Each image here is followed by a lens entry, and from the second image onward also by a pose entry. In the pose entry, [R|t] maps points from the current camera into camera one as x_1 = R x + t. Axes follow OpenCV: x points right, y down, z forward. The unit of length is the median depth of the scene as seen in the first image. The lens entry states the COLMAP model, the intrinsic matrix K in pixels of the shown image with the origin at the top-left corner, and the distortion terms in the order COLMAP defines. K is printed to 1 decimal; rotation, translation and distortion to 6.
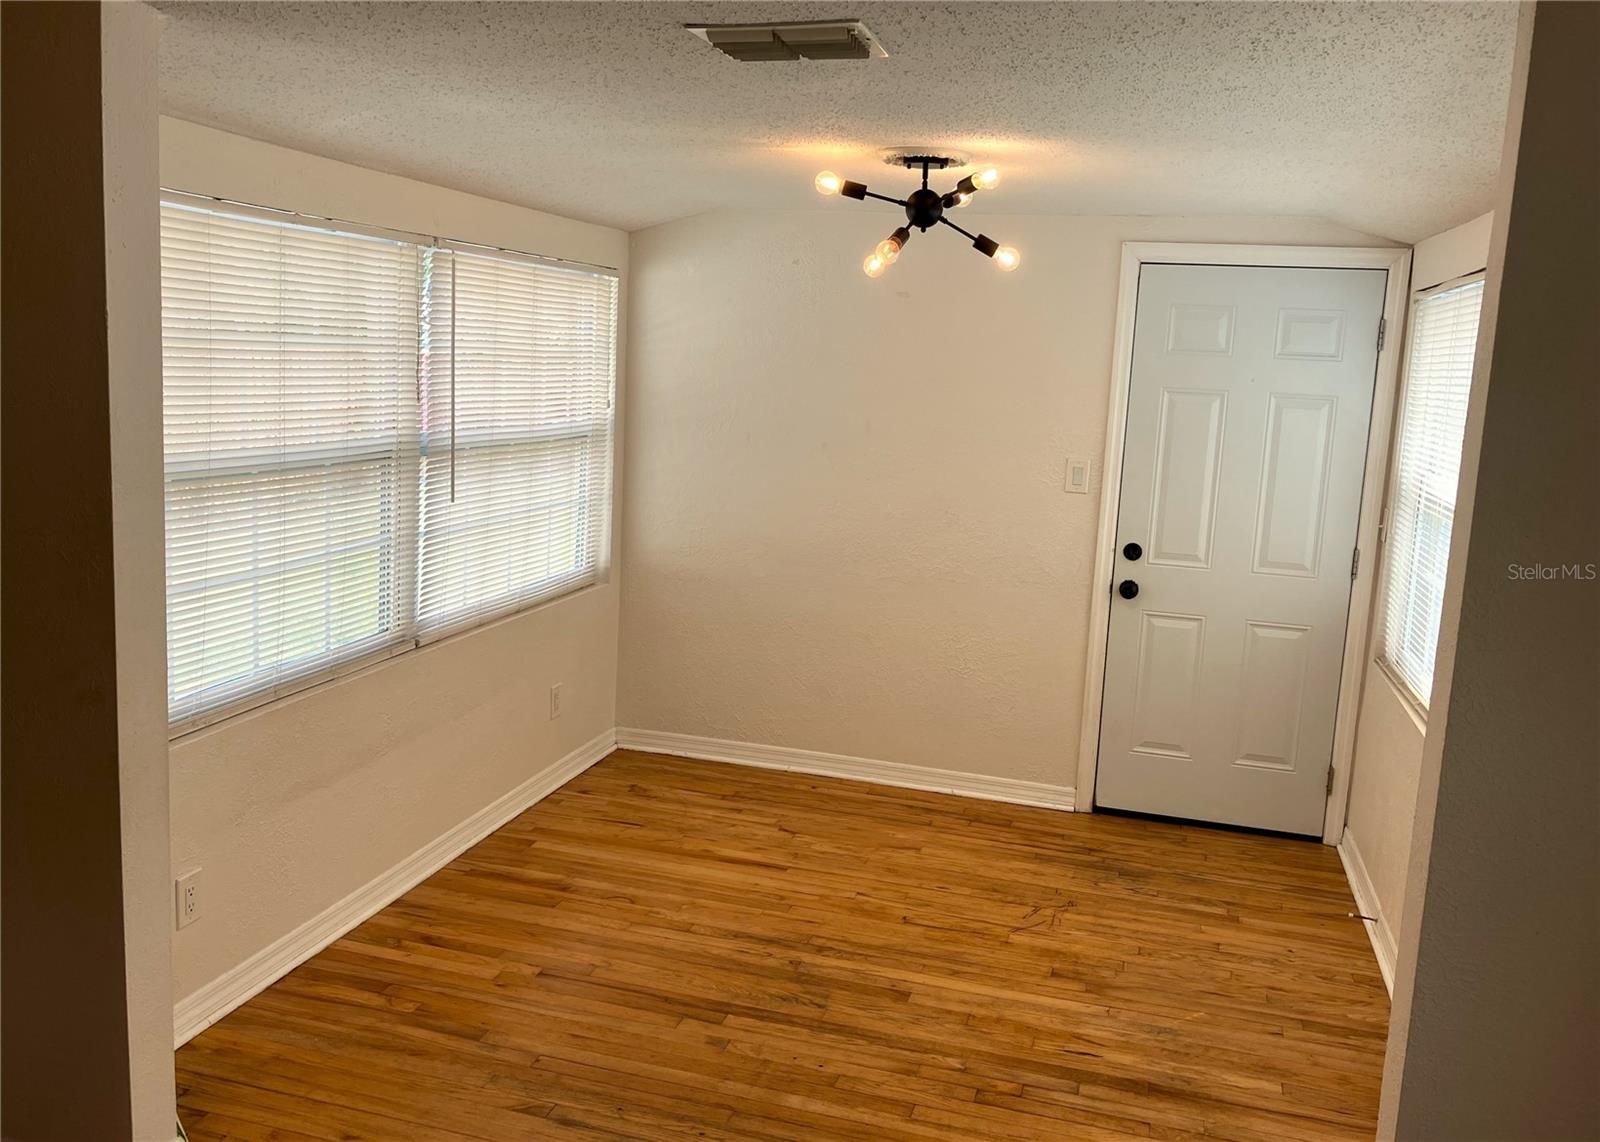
lens RADIAL K [[1301.6, 0, 797.9], [0, 1301.6, 568.9], [0, 0, 1]] dist [0.010569, 0.001030]
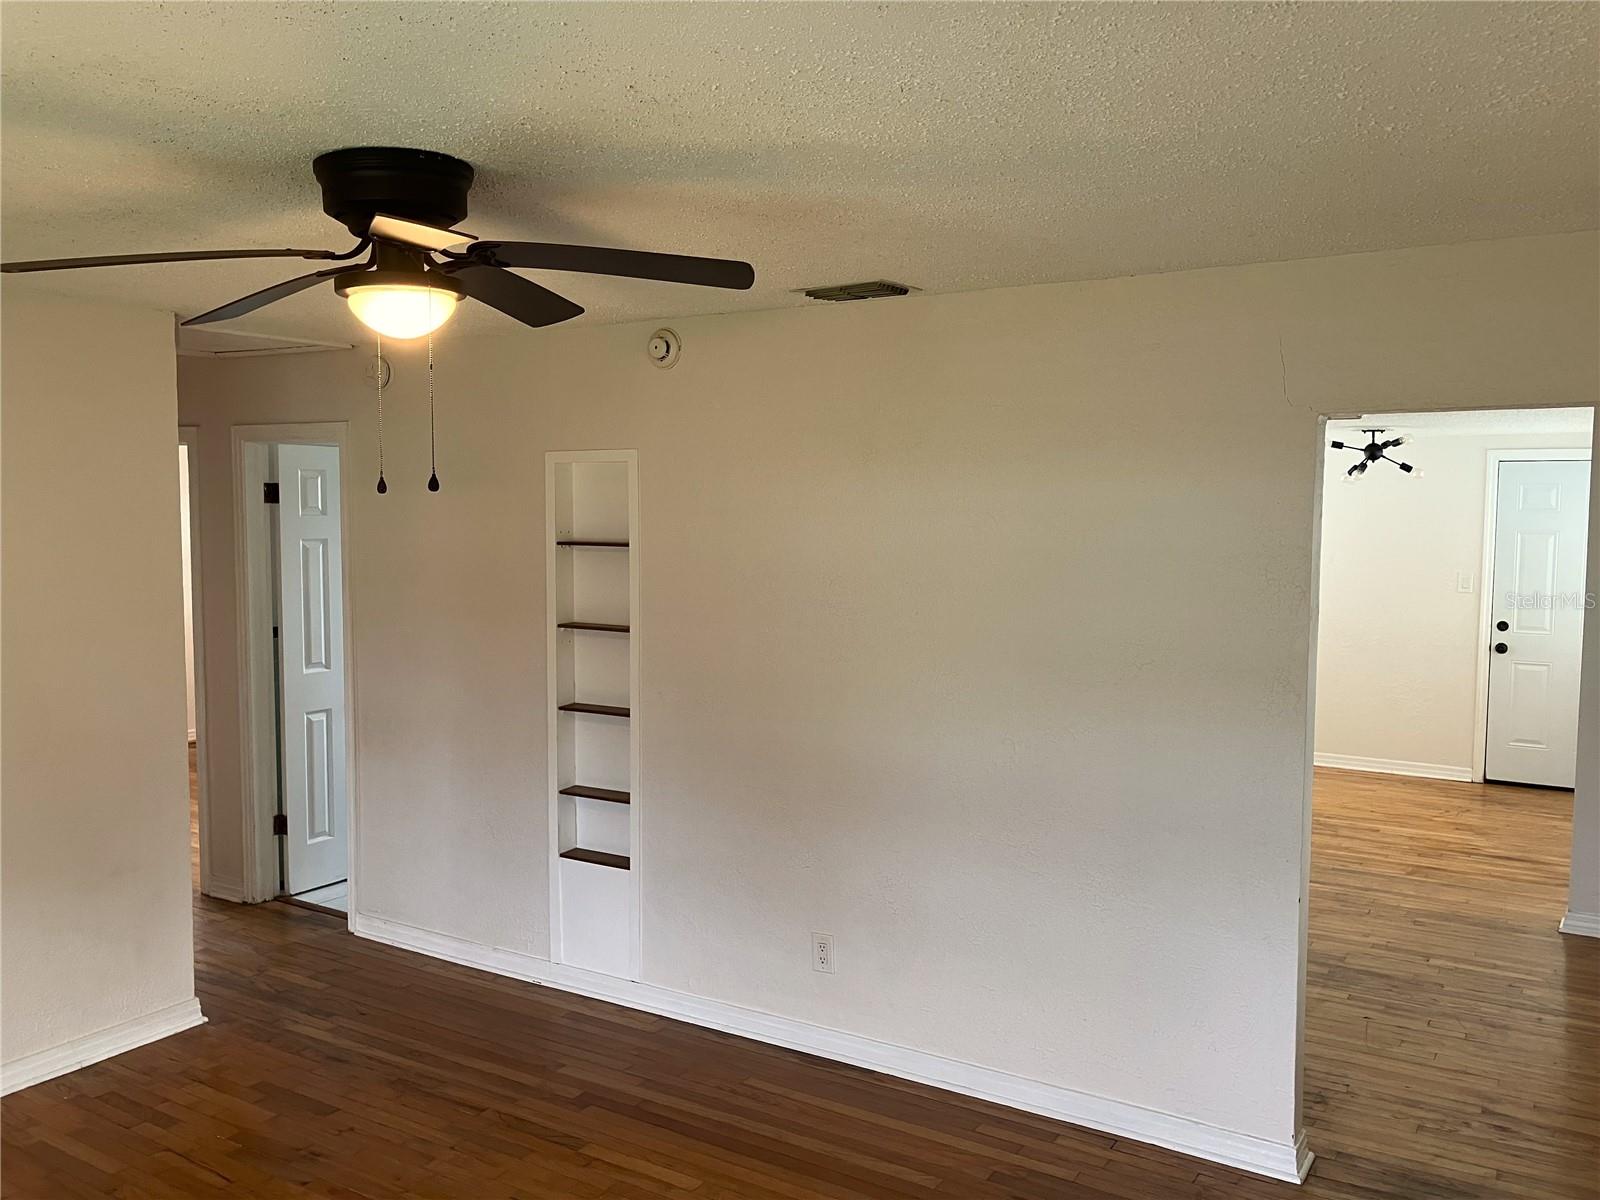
lens RADIAL K [[1308.9, 0, 806.3], [0, 1308.9, 594.9], [0, 0, 1]] dist [0.045275, -0.025038]
pose [[0.963379, -0.019074, -0.267463, -0.165082], [-0.006773, 0.995418, -0.095383, 0.122680], [0.268056, 0.093701, 0.958836, -0.951153]]
